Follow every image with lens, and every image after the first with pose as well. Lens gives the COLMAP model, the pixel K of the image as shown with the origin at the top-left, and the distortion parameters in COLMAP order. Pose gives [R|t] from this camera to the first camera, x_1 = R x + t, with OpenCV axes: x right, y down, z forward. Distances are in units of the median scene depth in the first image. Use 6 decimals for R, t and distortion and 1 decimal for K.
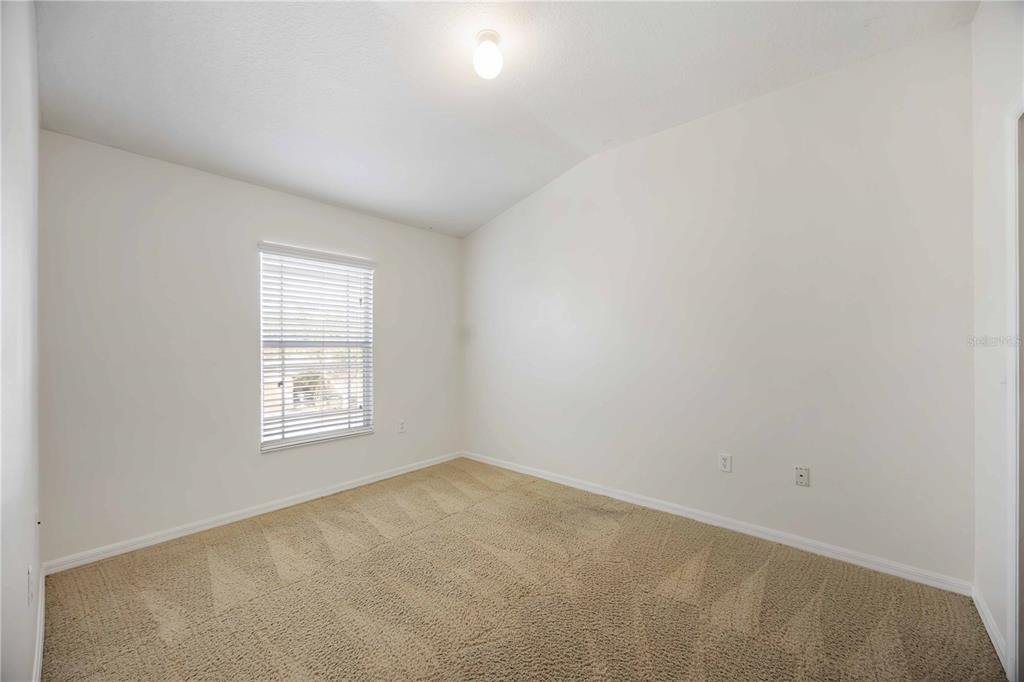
lens RADIAL K [[388.9, 0, 513.8], [0, 388.9, 348.1], [0, 0, 1]] dist [-0.003644, 0.000553]
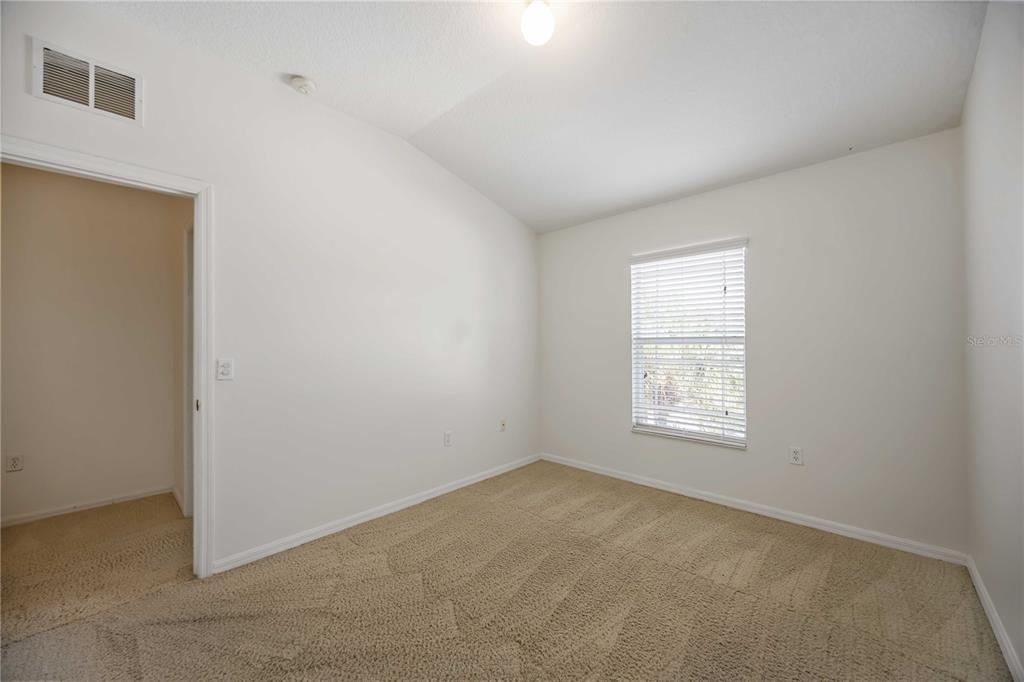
lens RADIAL K [[388.9, 0, 513.9], [0, 388.9, 338.5], [0, 0, 1]] dist [-0.003644, 0.000553]
pose [[-0.036659, -0.012810, -0.999246, 0.538284], [0.001167, 0.999917, -0.012861, -0.002240], [0.999327, -0.001637, -0.036641, 0.637338]]
